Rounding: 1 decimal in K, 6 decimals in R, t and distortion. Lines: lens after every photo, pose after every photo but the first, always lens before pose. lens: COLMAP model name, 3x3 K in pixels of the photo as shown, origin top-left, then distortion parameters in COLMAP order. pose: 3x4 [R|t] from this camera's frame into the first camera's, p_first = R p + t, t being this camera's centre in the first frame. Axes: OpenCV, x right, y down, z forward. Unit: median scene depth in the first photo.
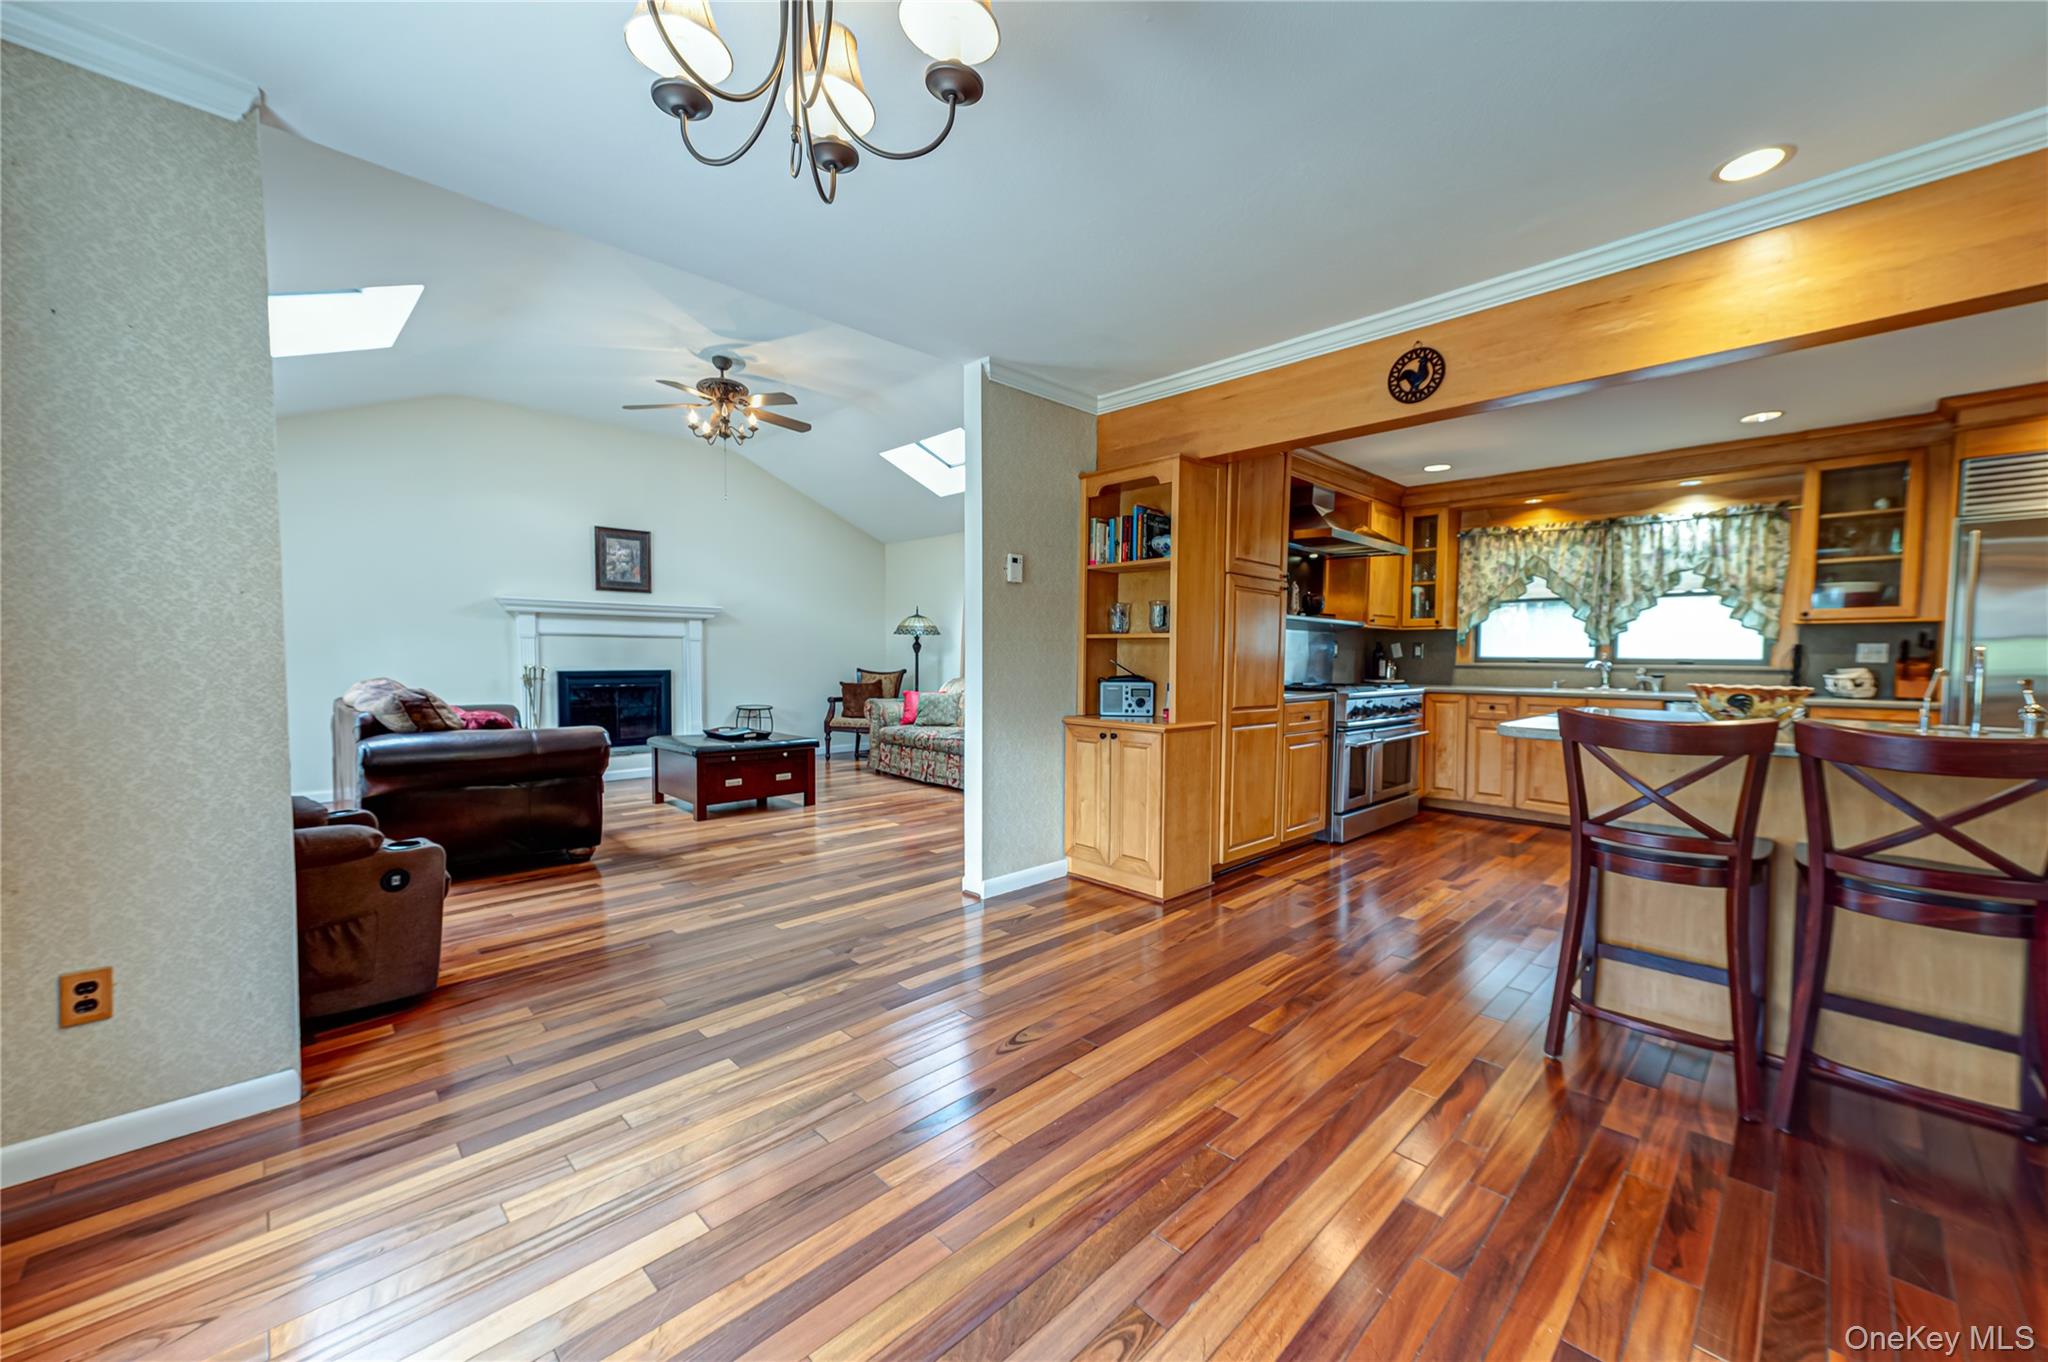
lens RADIAL K [[785.4, 0, 1032.2], [0, 785.4, 688.1], [0, 0, 1]] dist [0.018964, -0.000400]
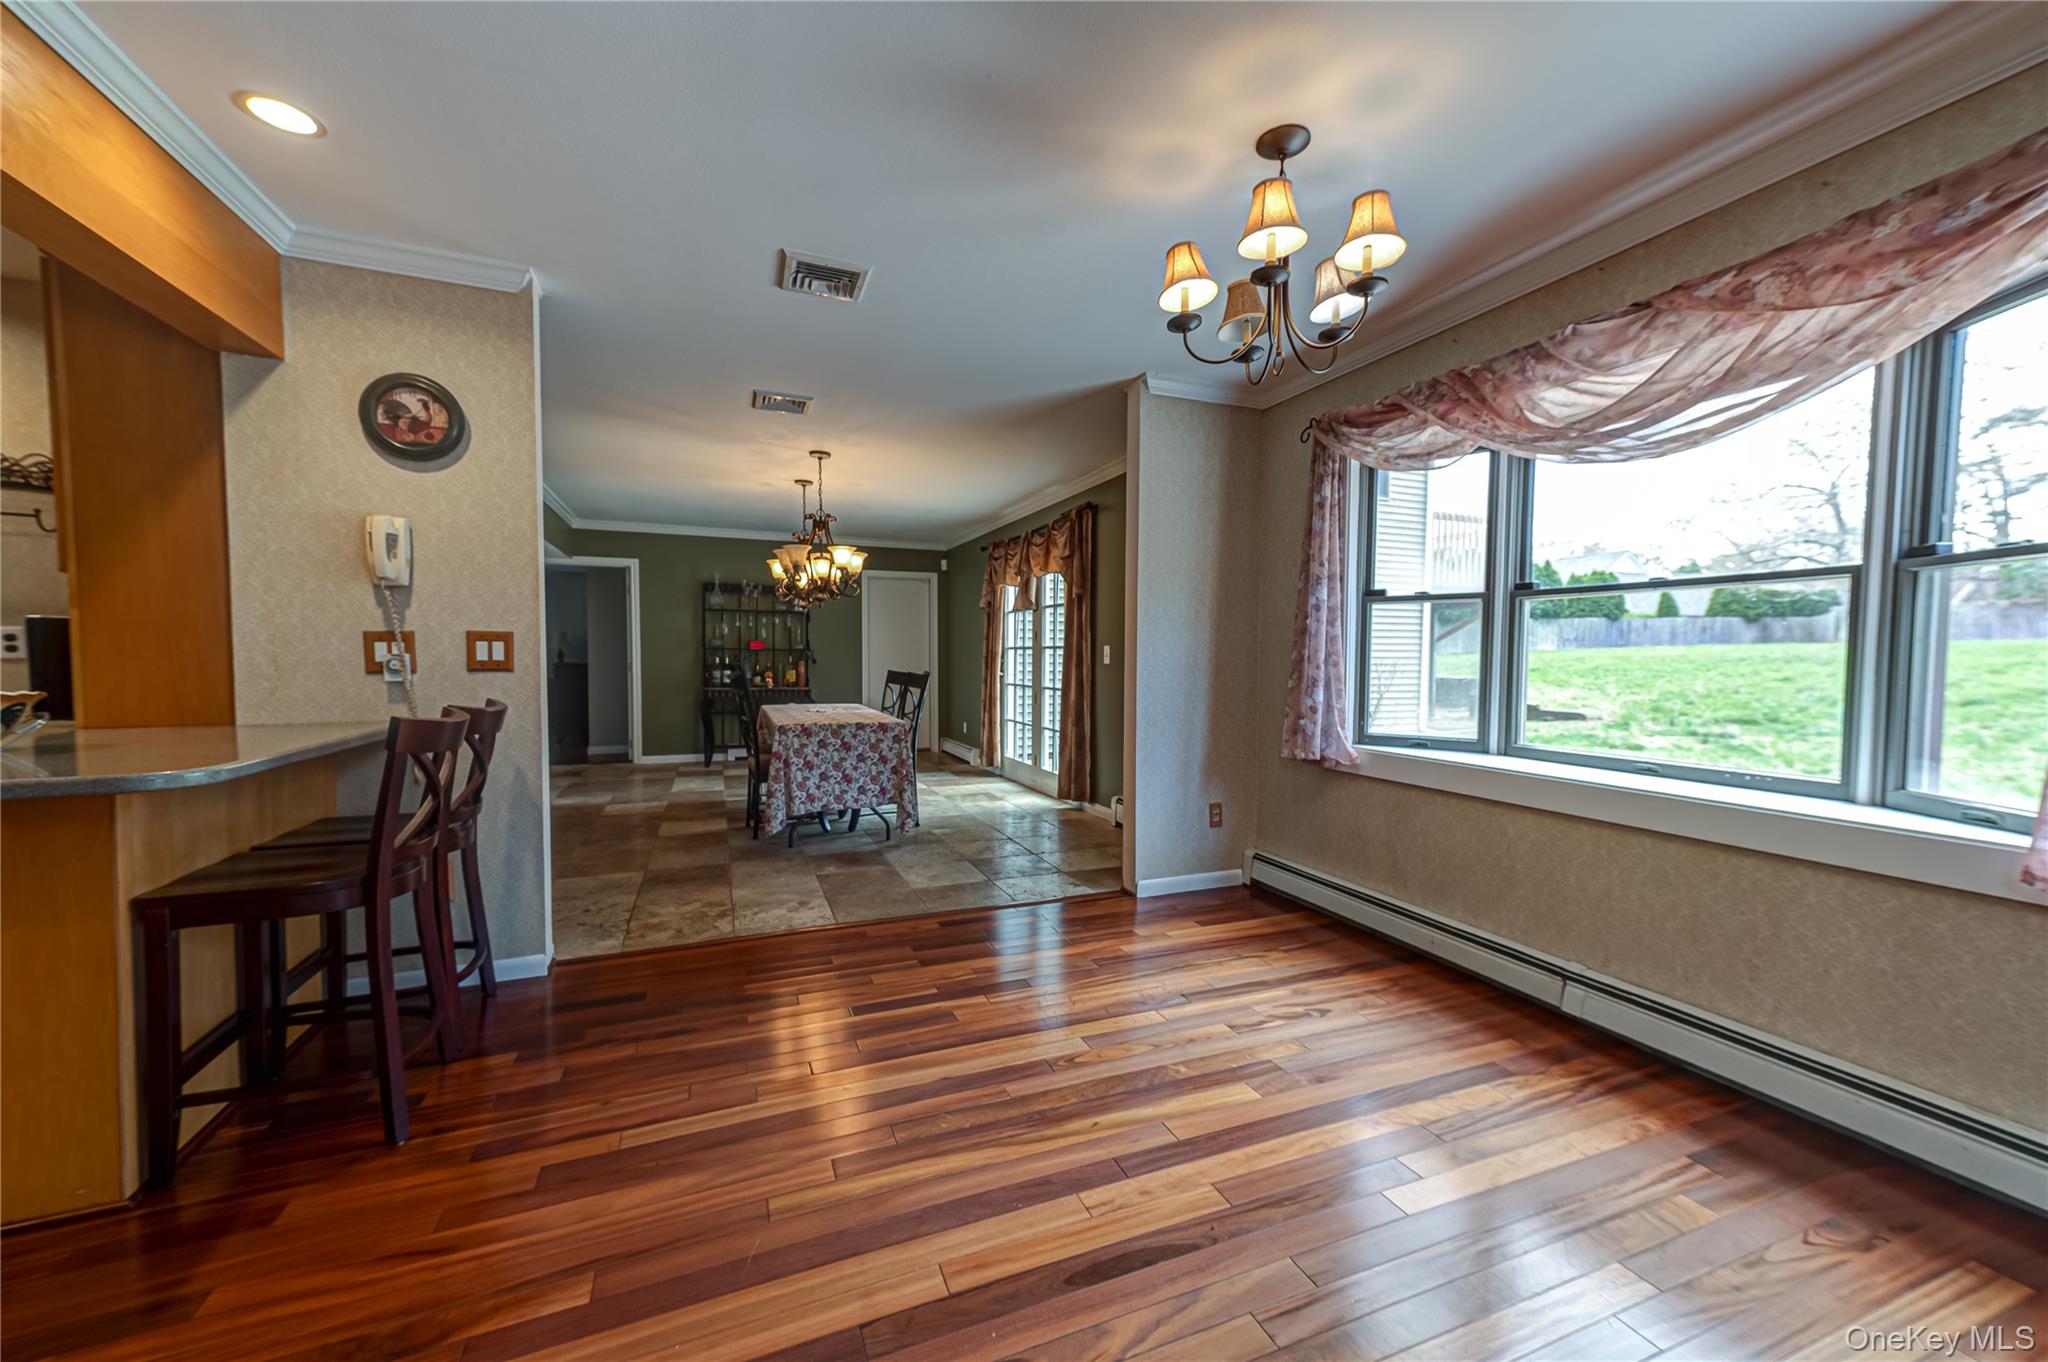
lens RADIAL K [[785.4, 0, 1030.6], [0, 785.4, 690.2], [0, 0, 1]] dist [0.018964, -0.000400]
pose [[-0.923041, -0.030164, 0.383517, -0.109382], [0.004395, 0.996030, 0.088915, -0.031655], [-0.384677, 0.083757, -0.919243, 0.645084]]
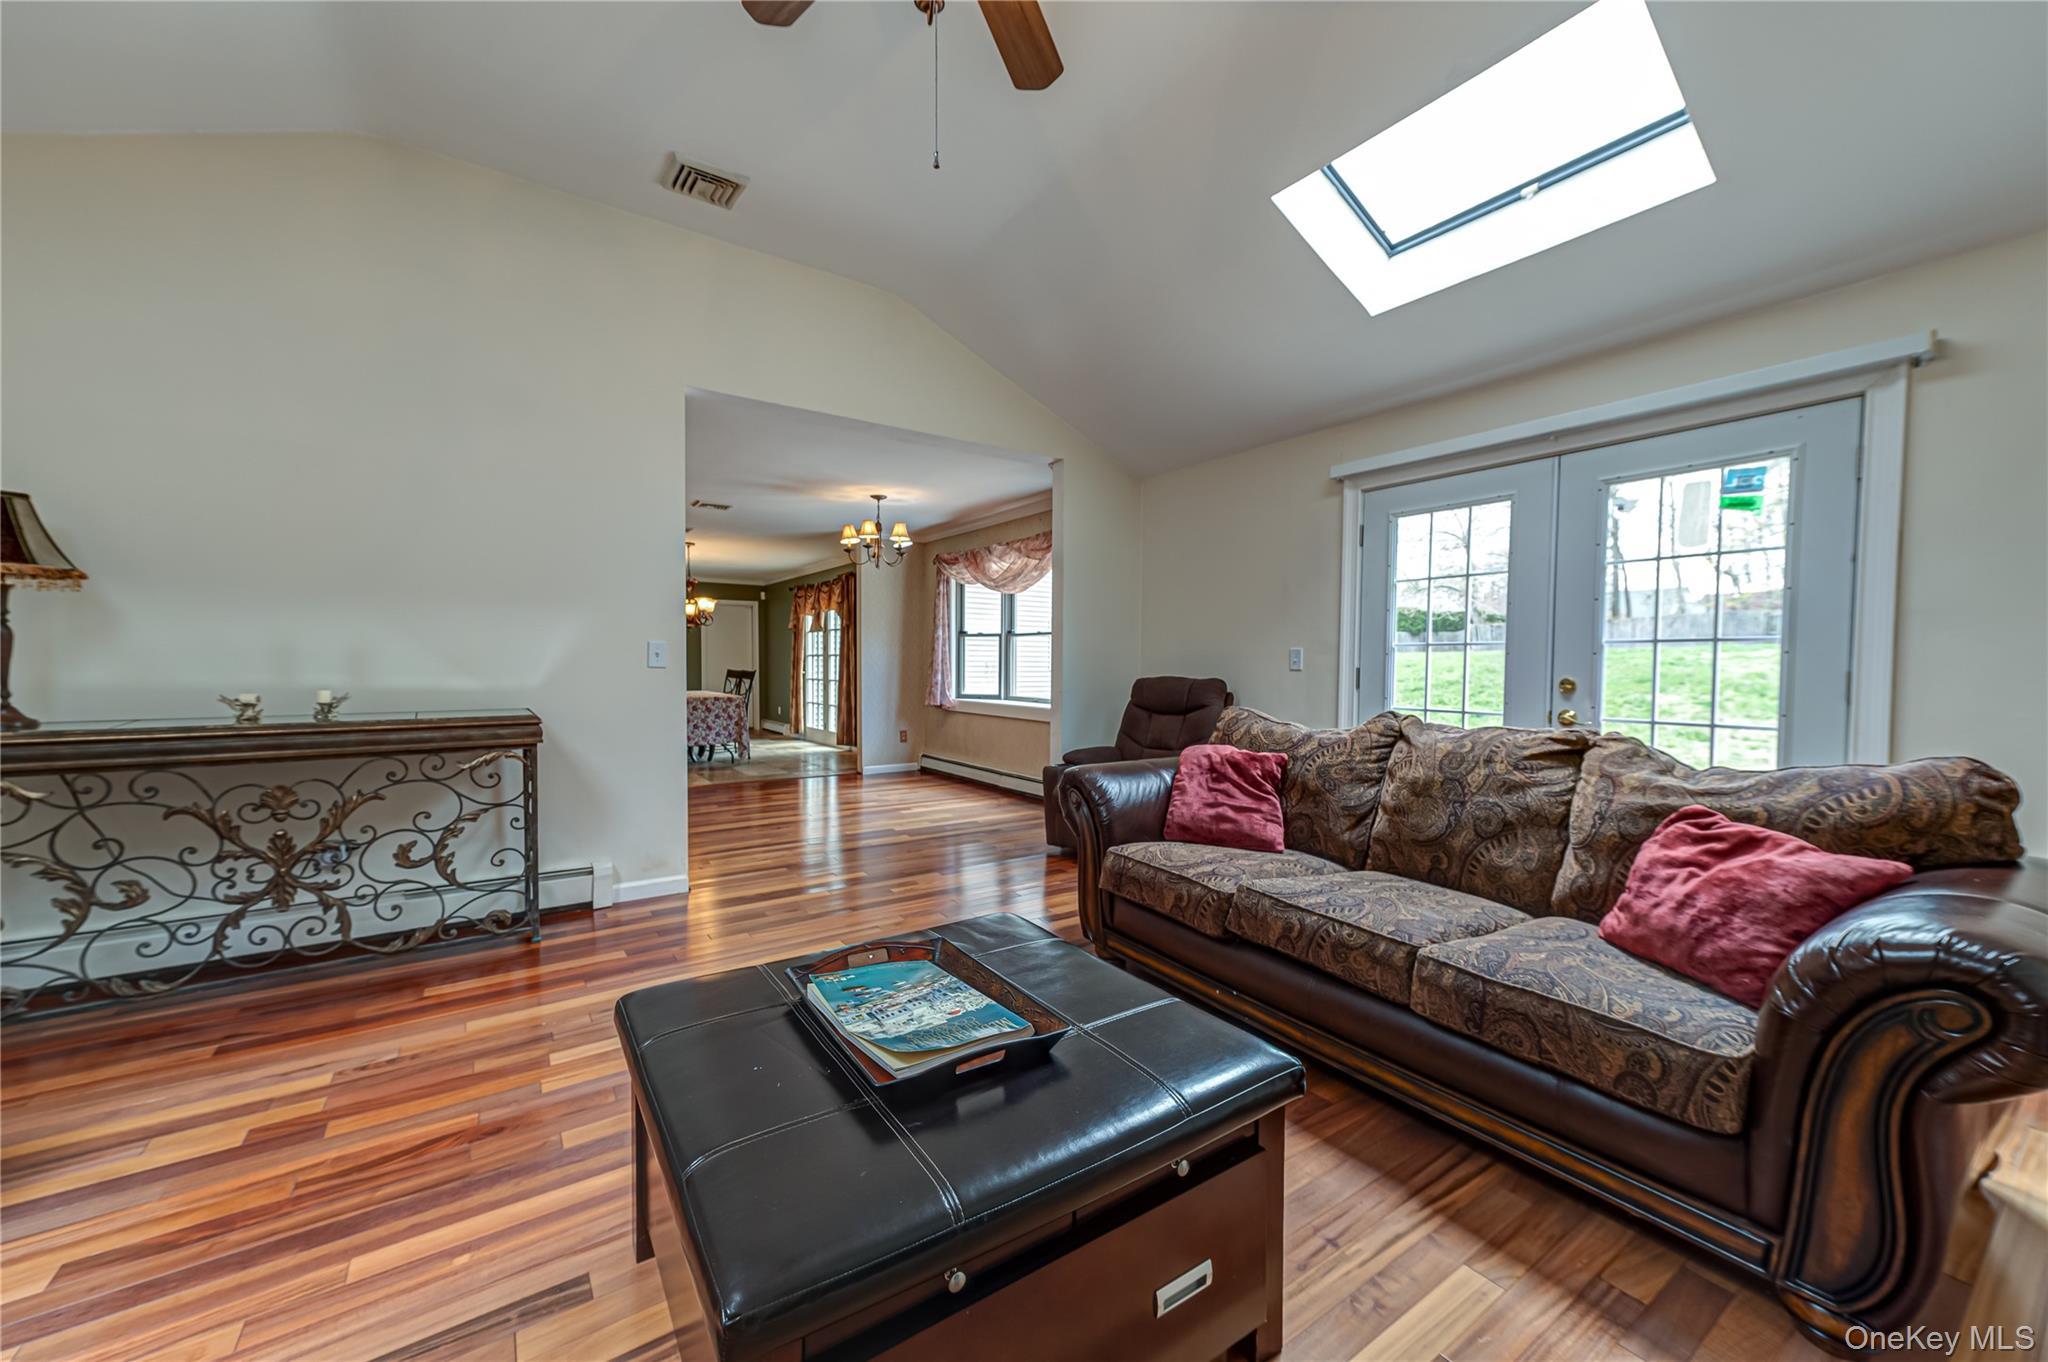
lens RADIAL K [[785.4, 0, 1034.5], [0, 785.4, 691.1], [0, 0, 1]] dist [0.018964, -0.000400]
pose [[-0.985430, -0.018831, 0.169036, -0.513346], [-0.004938, 0.996600, 0.082239, -0.065116], [-0.170010, 0.080206, -0.982173, 1.391141]]
